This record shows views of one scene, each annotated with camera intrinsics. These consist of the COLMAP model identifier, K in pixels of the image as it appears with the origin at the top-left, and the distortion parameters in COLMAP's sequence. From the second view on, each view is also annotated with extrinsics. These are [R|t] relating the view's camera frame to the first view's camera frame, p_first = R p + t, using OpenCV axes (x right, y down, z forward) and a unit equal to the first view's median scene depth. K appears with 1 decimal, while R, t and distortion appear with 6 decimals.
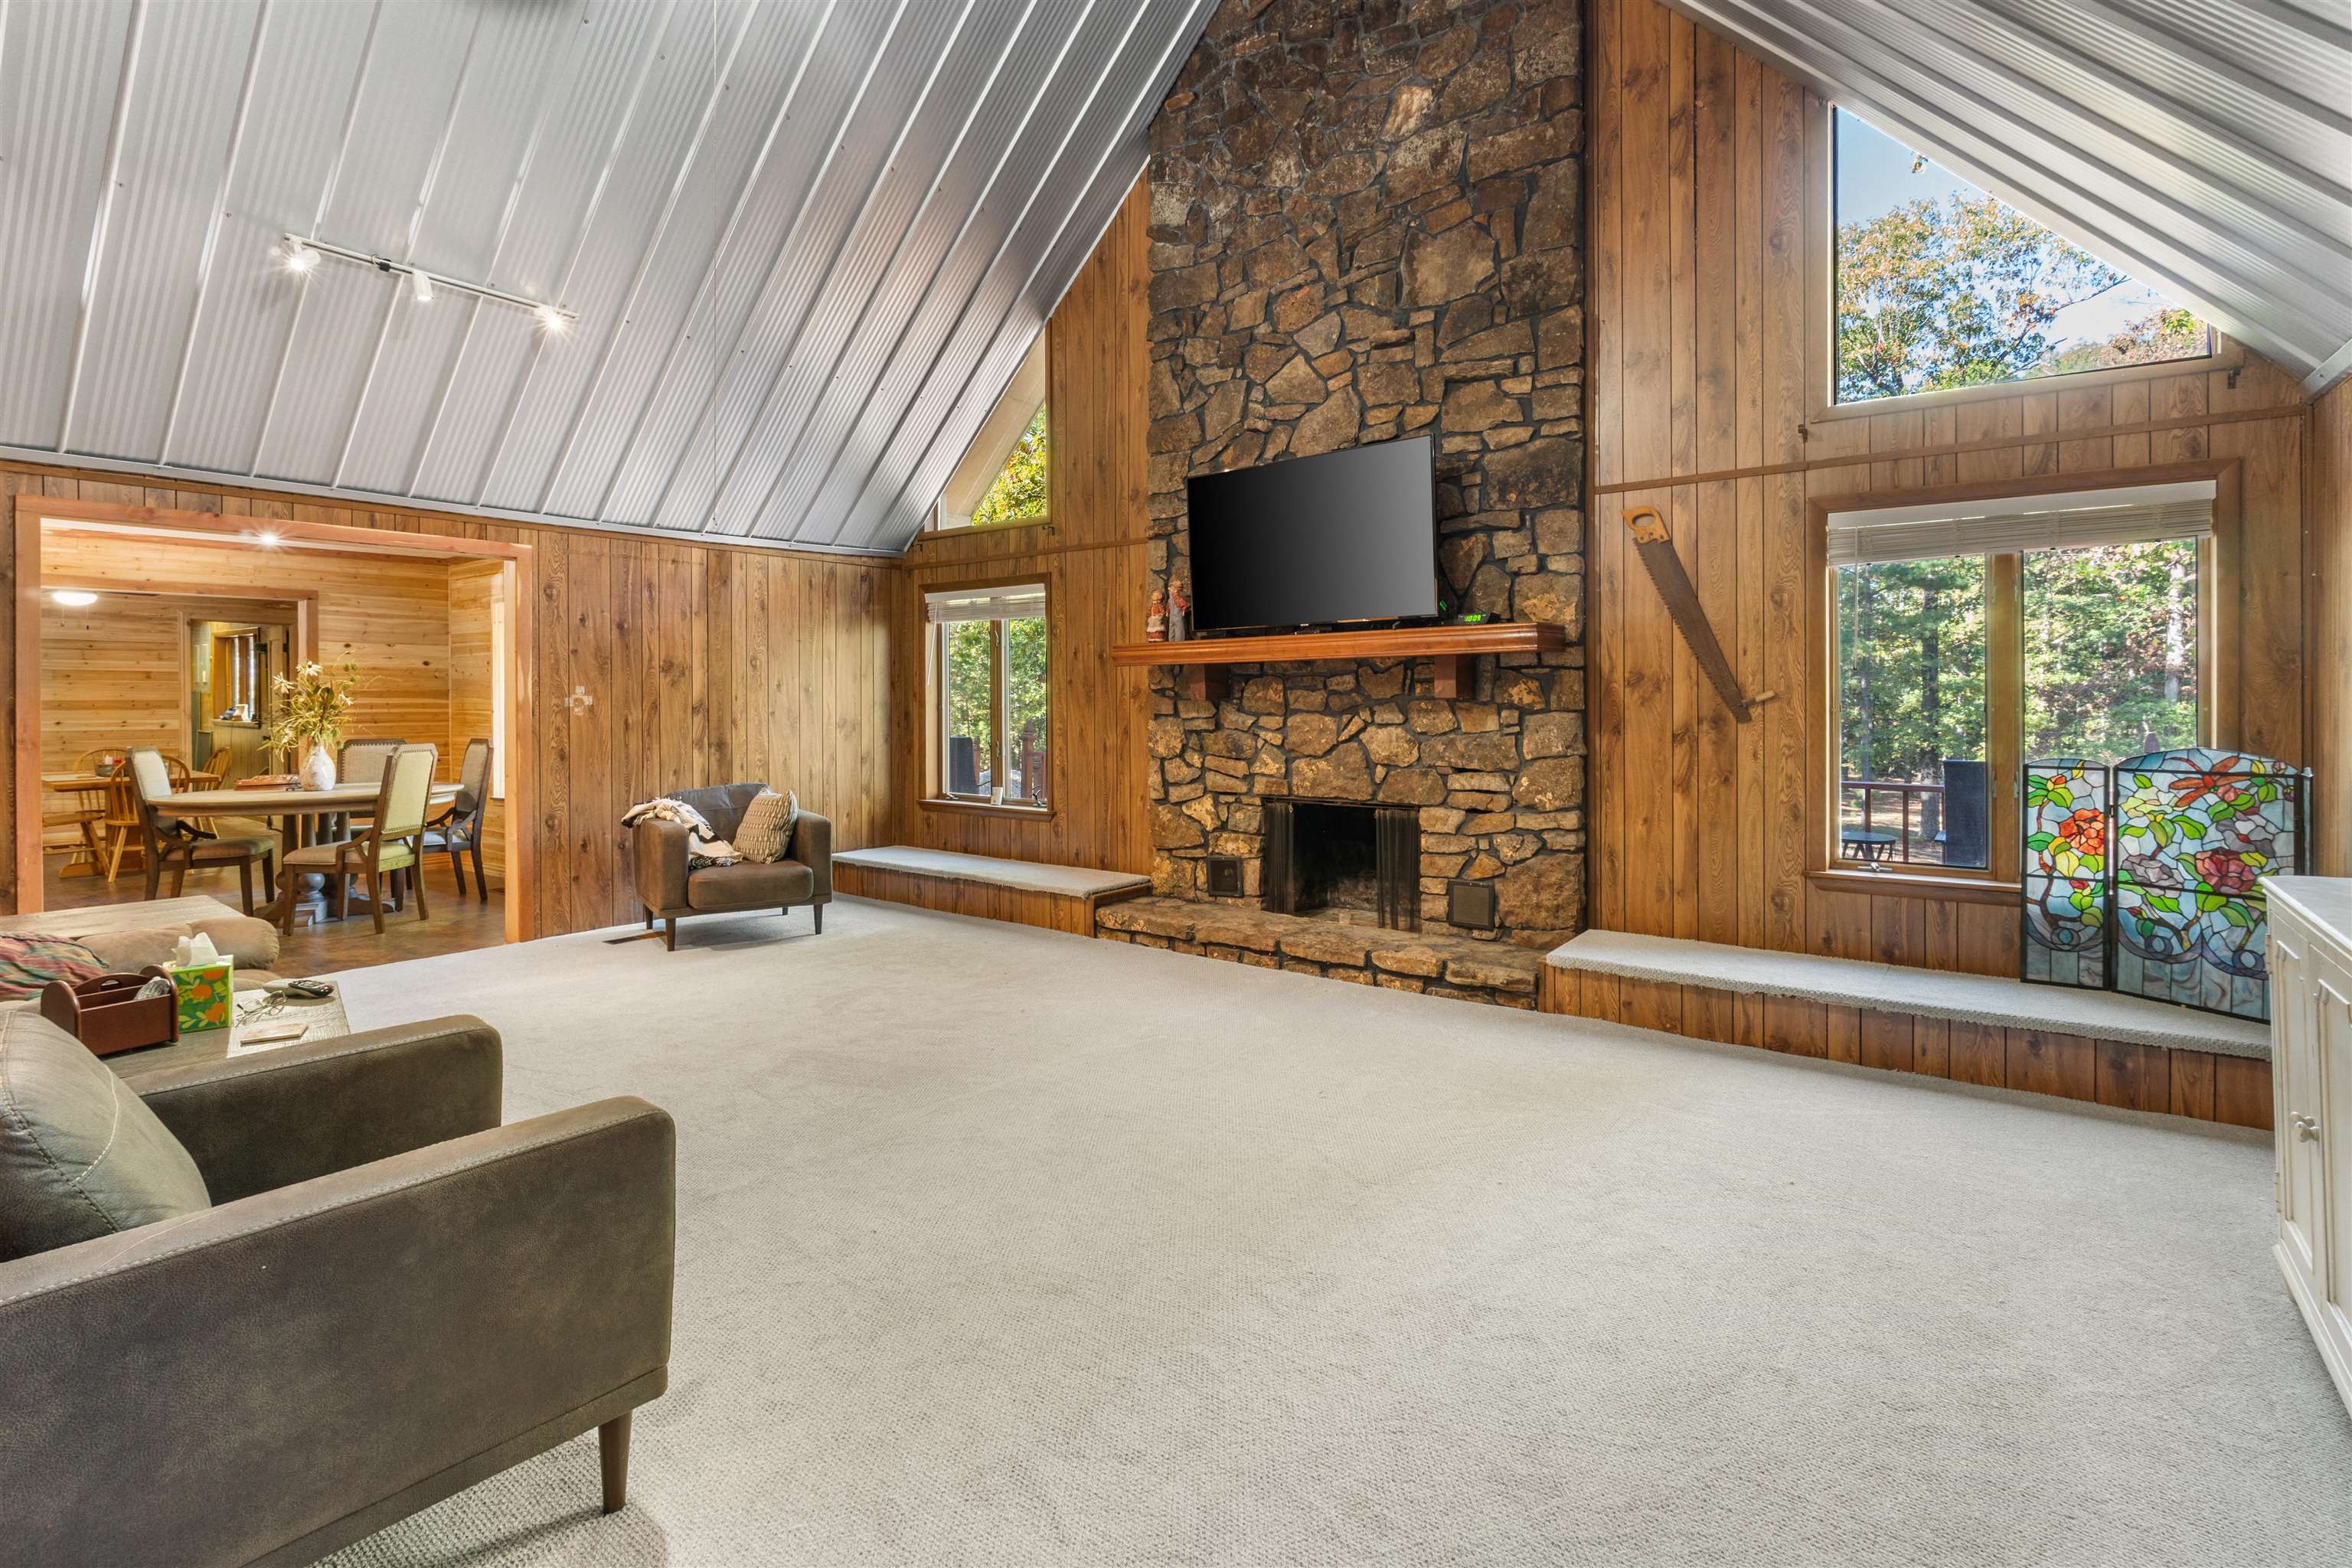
lens RADIAL K [[1091.9, 0, 1177.4], [0, 1091.9, 696.5], [0, 0, 1]] dist [-0.011552, -0.000066]
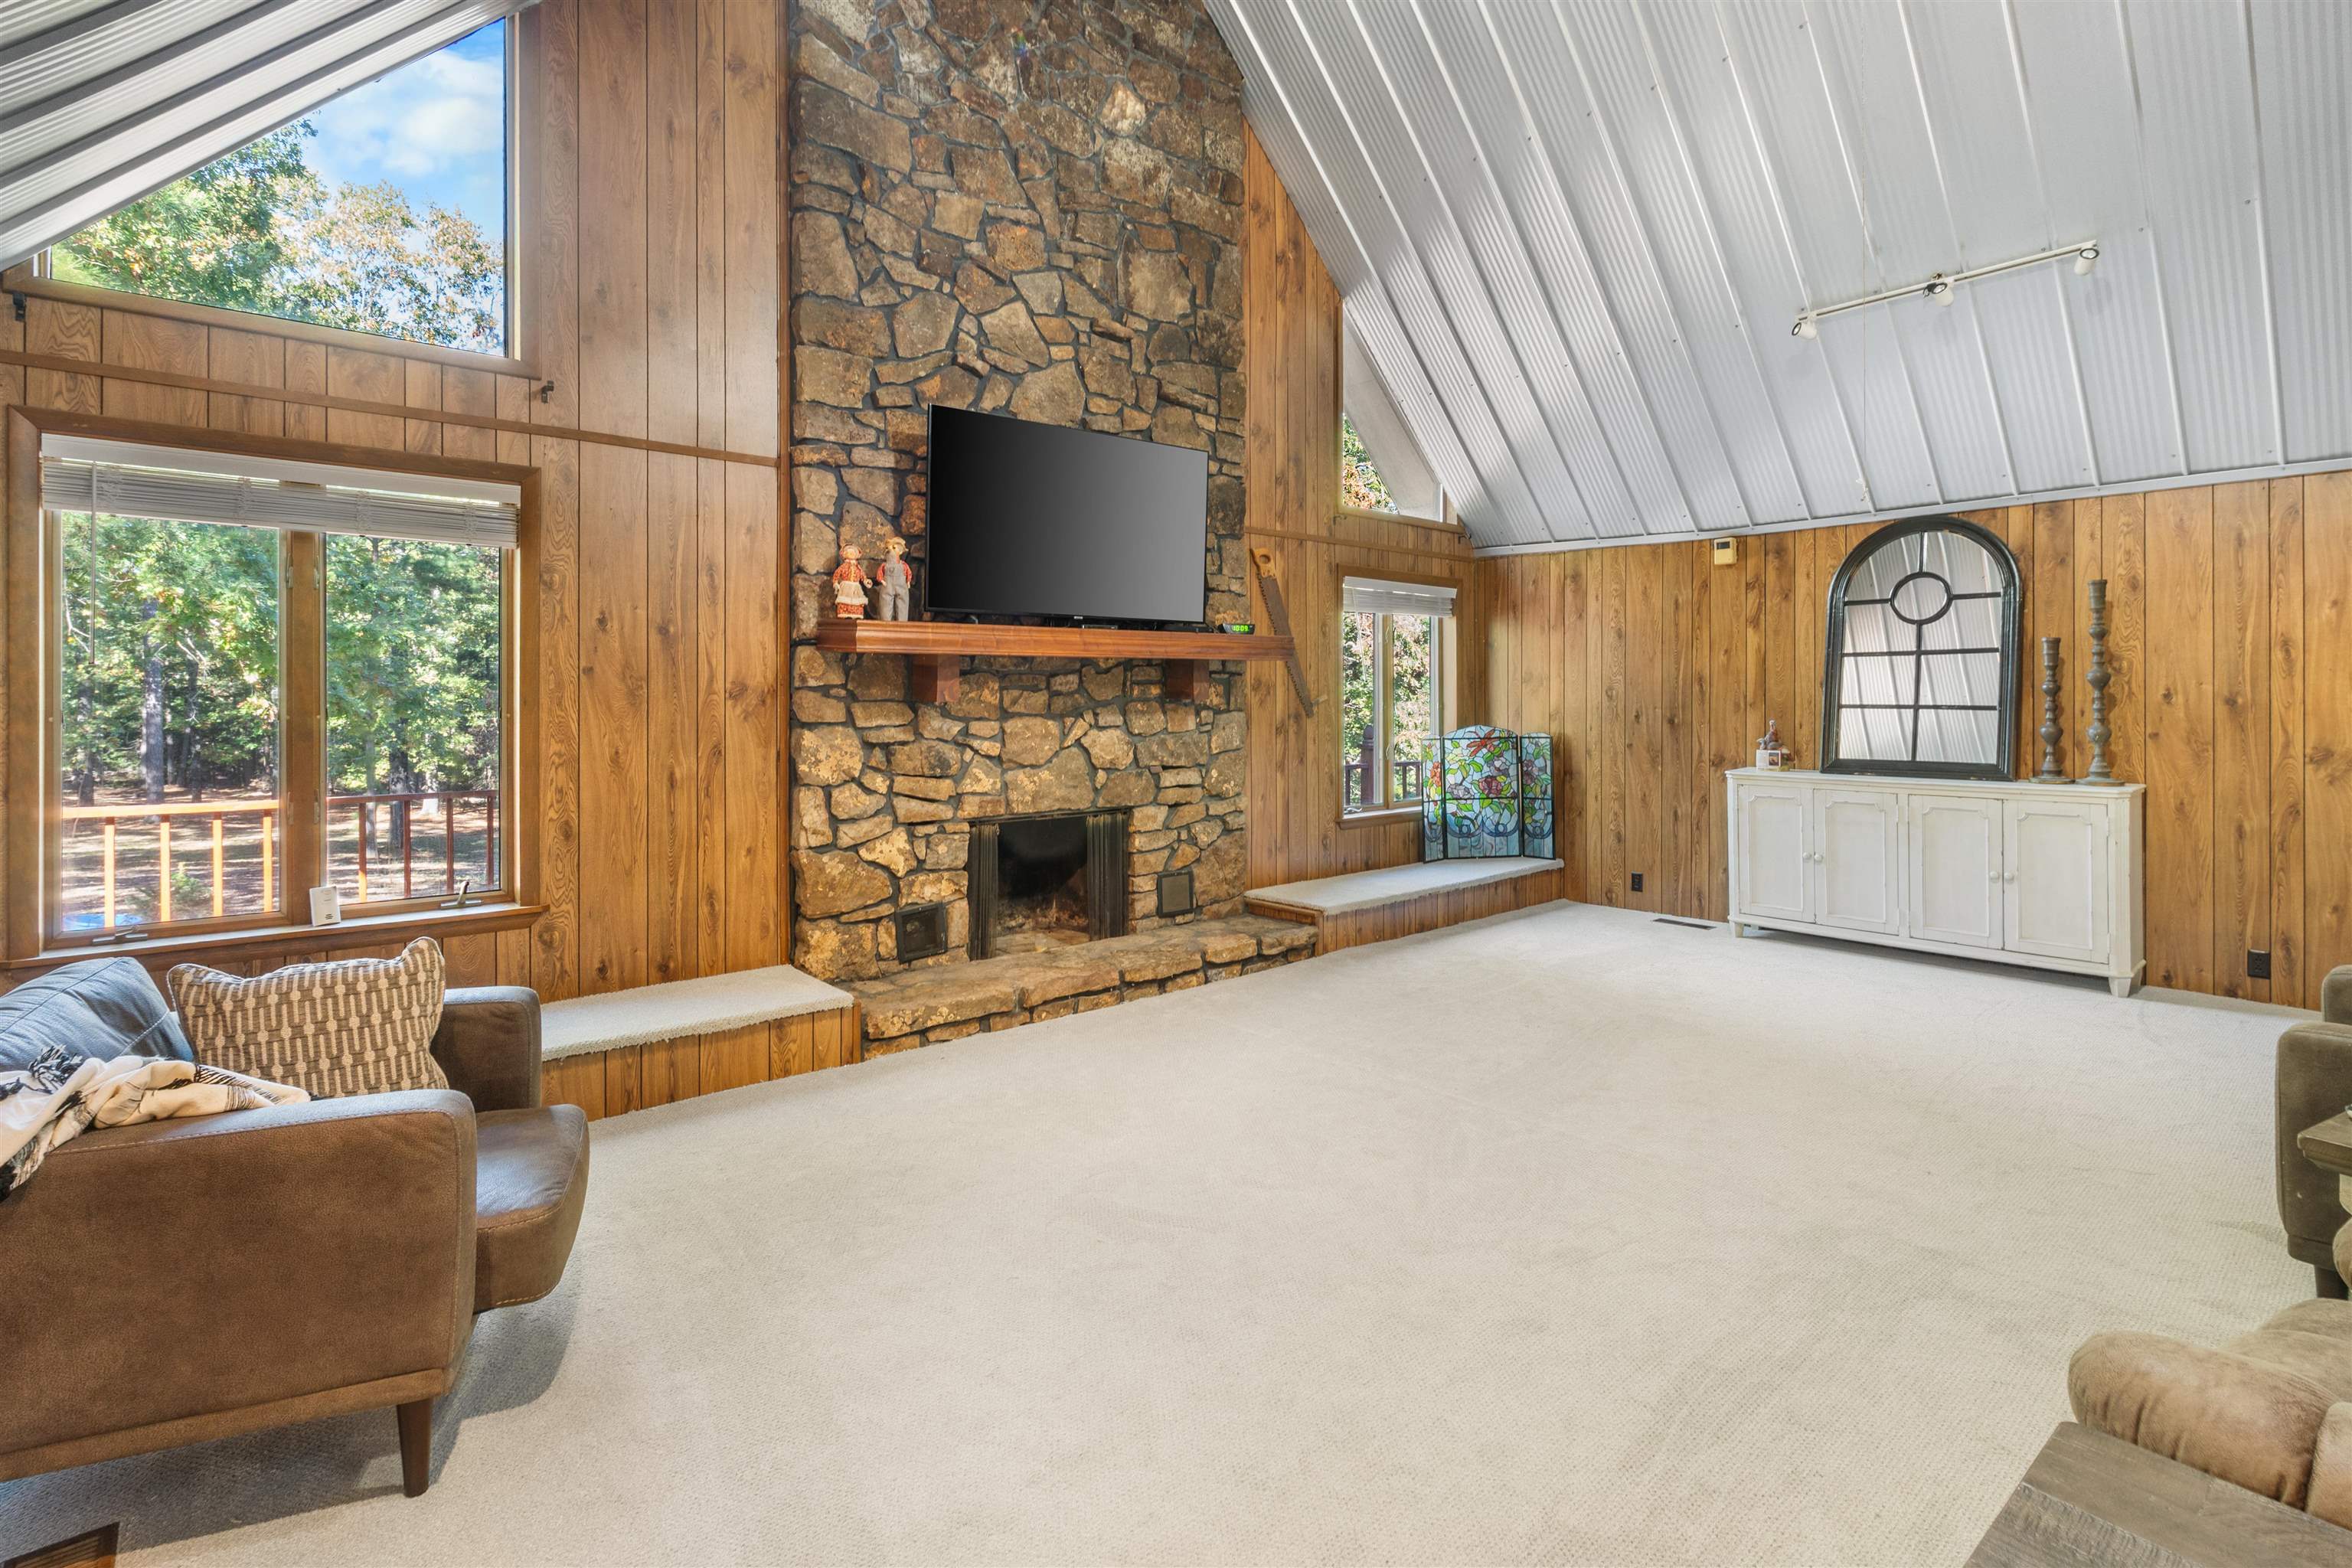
lens RADIAL K [[1091.9, 0, 1177.4], [0, 1091.9, 696.5], [0, 0, 1]] dist [-0.011552, -0.000066]
pose [[0.218703, 0.007338, 0.975764, -0.723149], [0.000679, 0.999970, -0.007672, 0.005973], [-0.975791, 0.002341, 0.218692, 0.713121]]
